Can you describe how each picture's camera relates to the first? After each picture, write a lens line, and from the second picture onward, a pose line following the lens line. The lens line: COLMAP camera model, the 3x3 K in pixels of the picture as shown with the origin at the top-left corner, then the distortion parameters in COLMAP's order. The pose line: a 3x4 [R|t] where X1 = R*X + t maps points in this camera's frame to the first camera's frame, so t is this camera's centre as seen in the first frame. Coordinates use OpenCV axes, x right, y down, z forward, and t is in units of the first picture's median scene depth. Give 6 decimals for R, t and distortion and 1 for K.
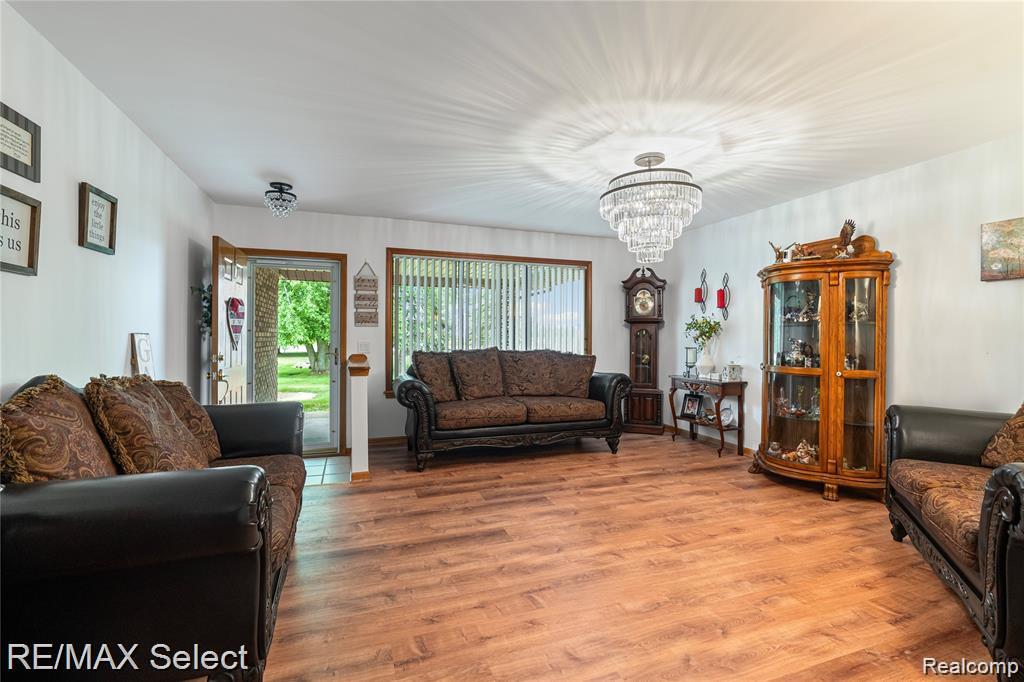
lens RADIAL K [[479.7, 0, 511.0], [0, 479.7, 332.1], [0, 0, 1]] dist [-0.006649, 0.000173]
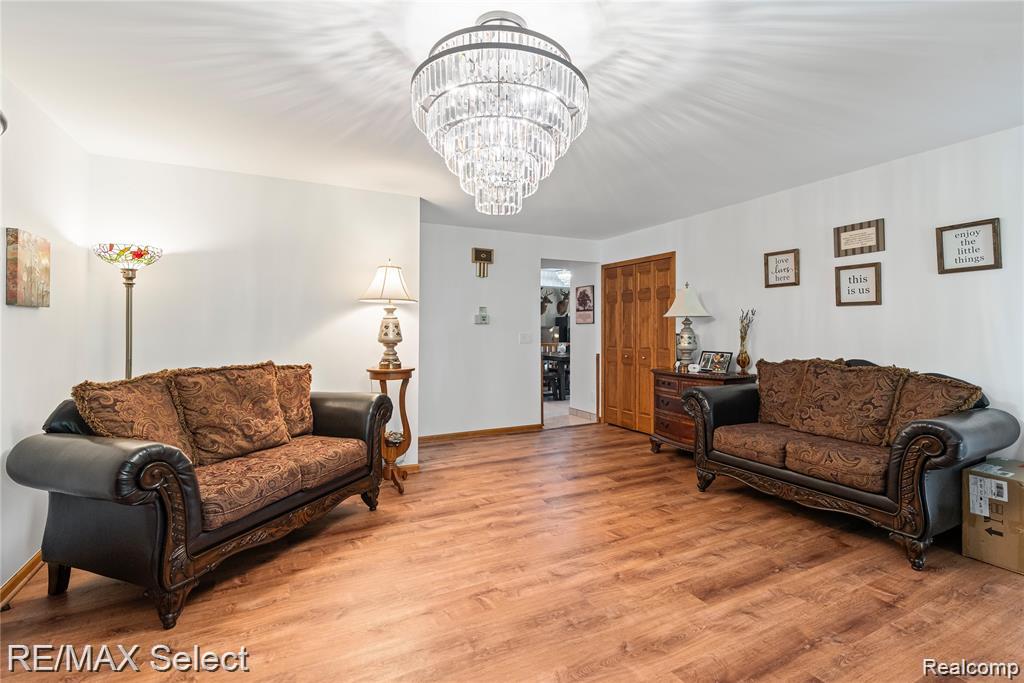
lens RADIAL K [[479.7, 0, 514.2], [0, 479.7, 335.2], [0, 0, 1]] dist [-0.006649, 0.000173]
pose [[-0.992125, -0.002950, -0.125216, 0.416893], [-0.003620, 0.999980, 0.005123, -0.006481], [0.125198, 0.005536, -0.992116, 1.901762]]
